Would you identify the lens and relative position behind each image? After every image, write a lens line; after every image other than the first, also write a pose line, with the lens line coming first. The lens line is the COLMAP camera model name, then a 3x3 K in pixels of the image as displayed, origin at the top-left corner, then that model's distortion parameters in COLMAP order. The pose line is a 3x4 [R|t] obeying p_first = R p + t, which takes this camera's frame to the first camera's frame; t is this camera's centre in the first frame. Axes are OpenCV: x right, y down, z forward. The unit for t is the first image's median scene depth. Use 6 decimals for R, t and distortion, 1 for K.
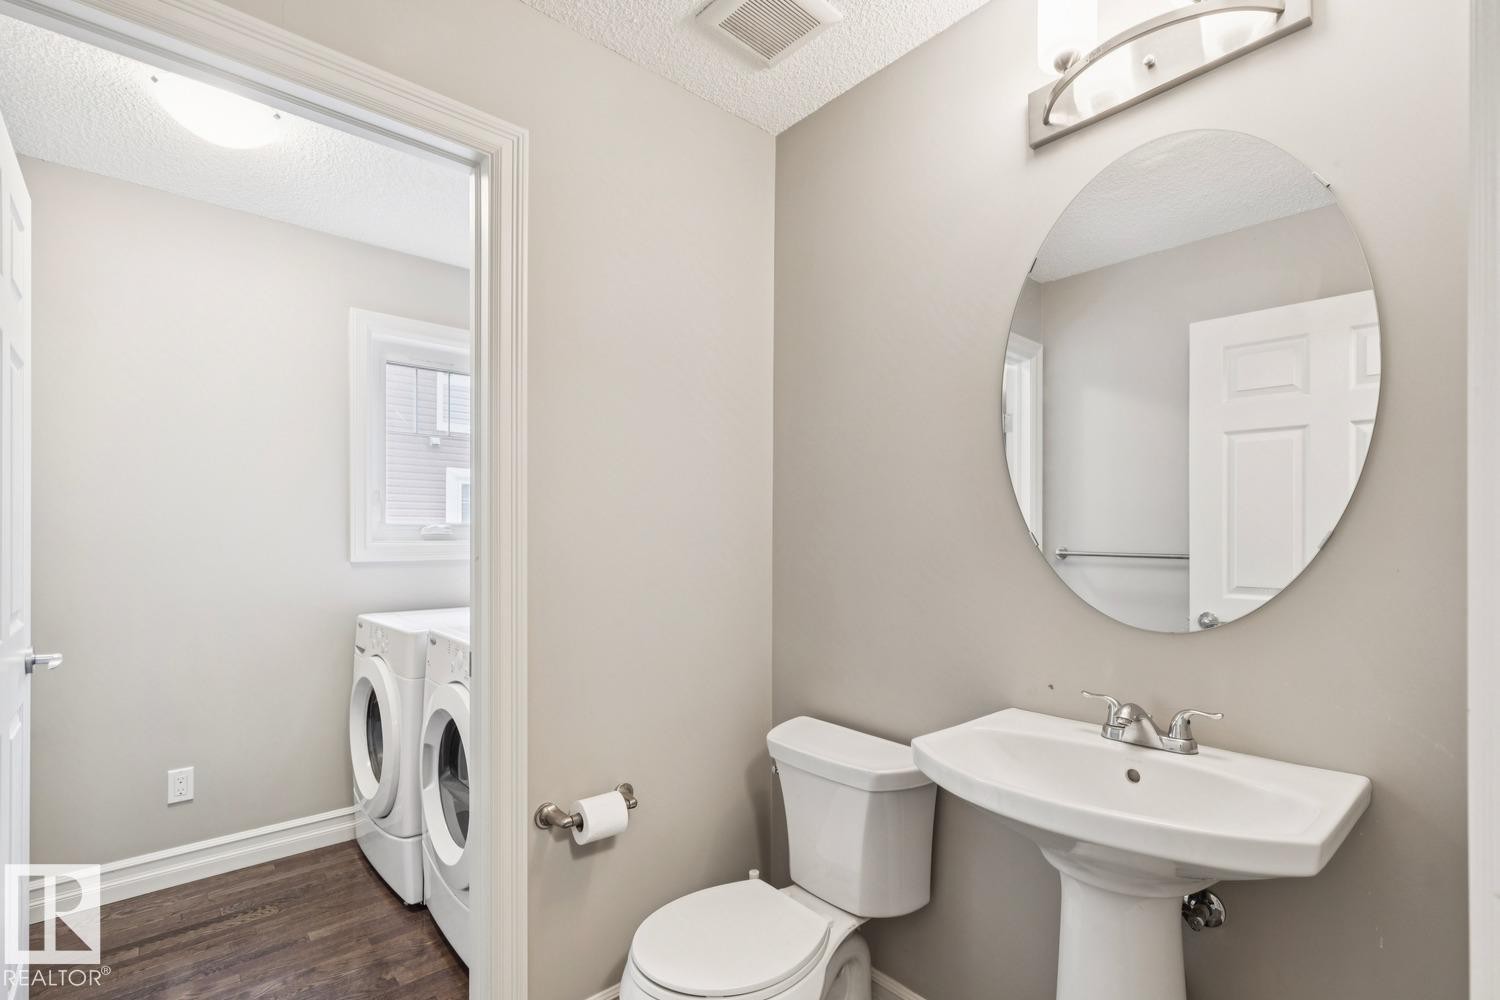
lens RADIAL K [[683.6, 0, 749.2], [0, 683.6, 533.3], [0, 0, 1]] dist [0.000578, -0.000119]
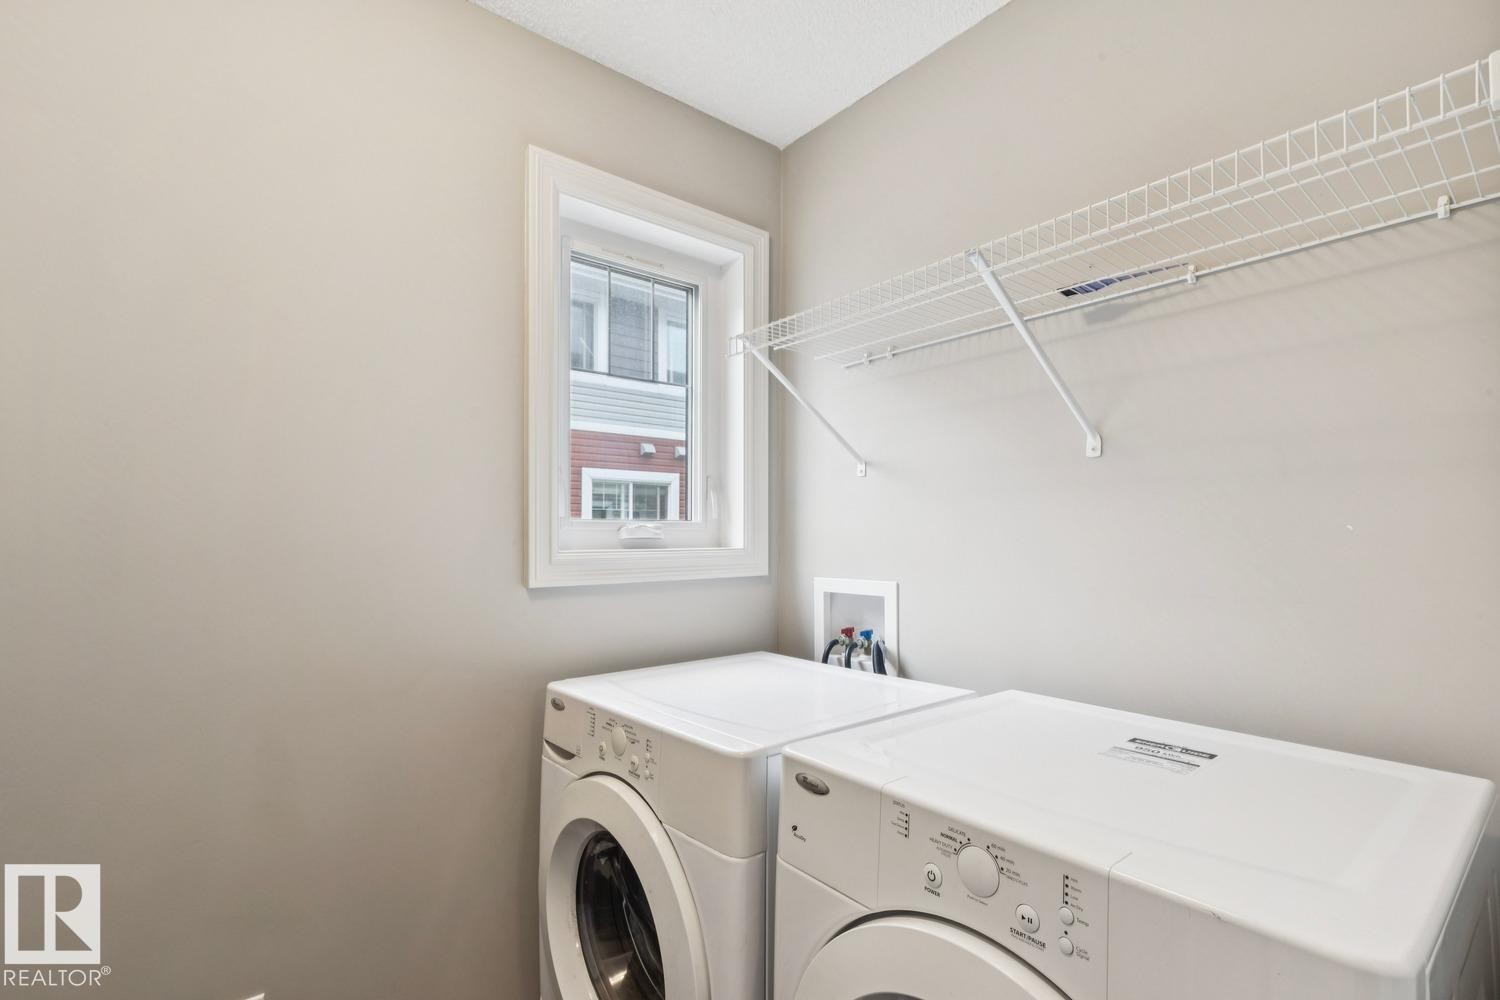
lens RADIAL K [[692.3, 0, 752.1], [0, 692.3, 523.3], [0, 0, 1]] dist [-0.000291, -0.000165]
pose [[0.999320, -0.003079, -0.036753, -0.381311], [0.002450, 0.999850, -0.017160, -0.001537], [0.036800, 0.017058, 0.999177, 0.435596]]
